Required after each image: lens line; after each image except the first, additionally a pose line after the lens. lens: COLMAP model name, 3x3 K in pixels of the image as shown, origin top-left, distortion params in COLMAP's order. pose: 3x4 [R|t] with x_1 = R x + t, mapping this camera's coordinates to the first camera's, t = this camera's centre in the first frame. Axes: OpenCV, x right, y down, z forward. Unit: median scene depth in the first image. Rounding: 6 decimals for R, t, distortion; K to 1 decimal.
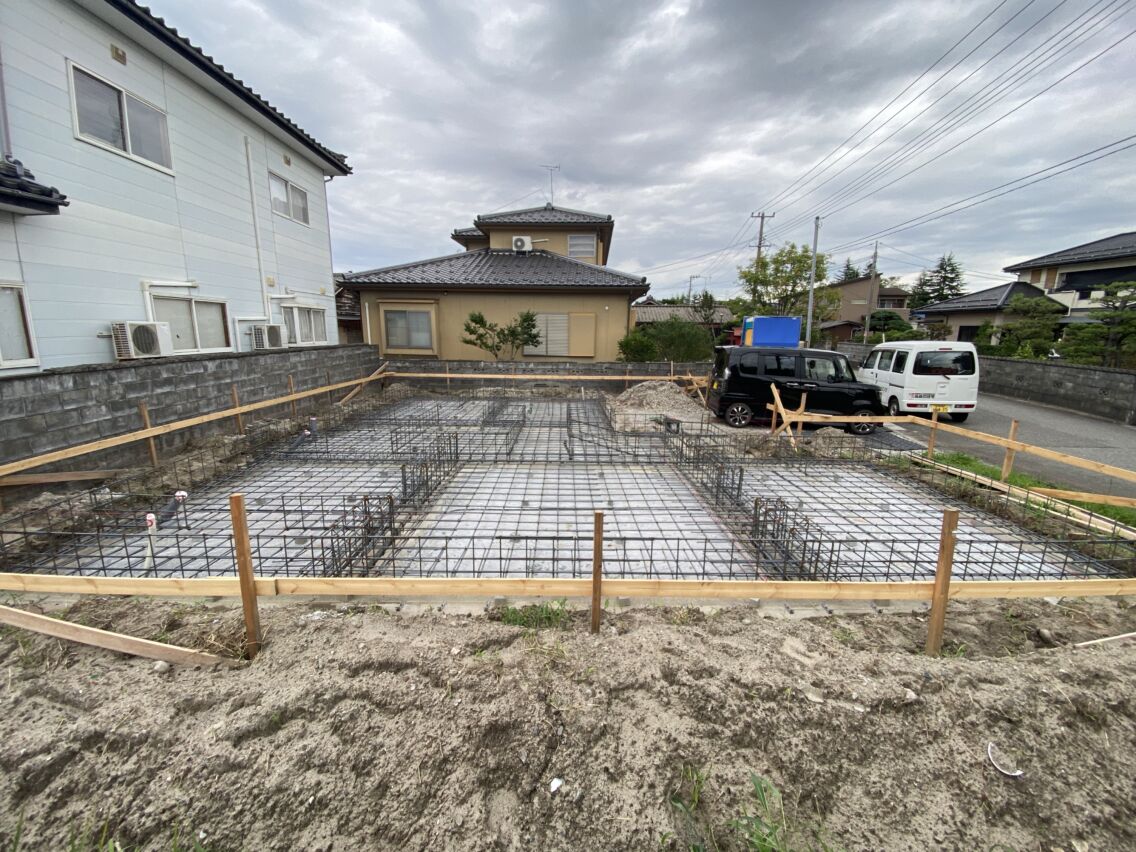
lens RADIAL K [[454.6, 0, 566.5], [0, 454.6, 425.0], [0, 0, 1]] dist [0.022253, -0.021461]
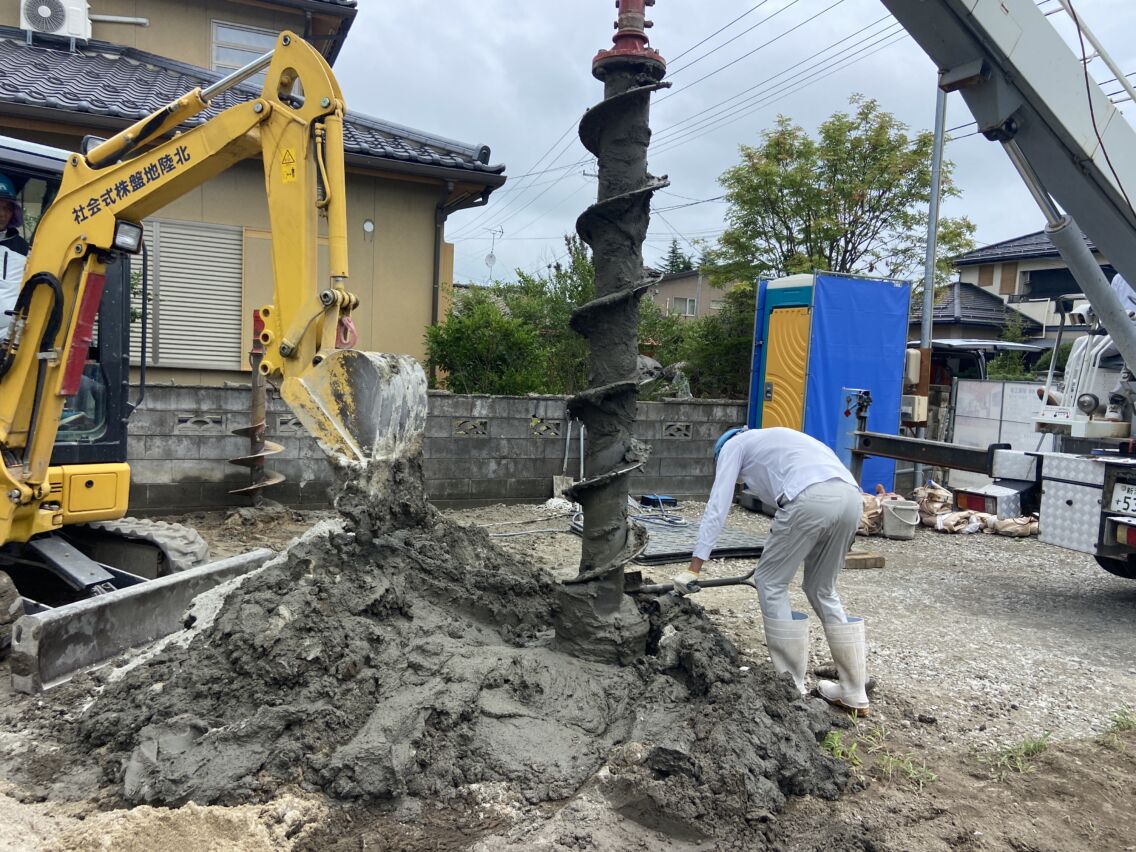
lens RADIAL K [[853.9, 0, 568.0], [0, 853.9, 426.0], [0, 0, 1]] dist [0.110197, -0.130086]
pose [[0.897117, 0.001123, 0.441791, -0.063033], [0.048738, 0.993642, -0.101495, -0.058340], [-0.439096, 0.112585, 0.891358, 0.479583]]
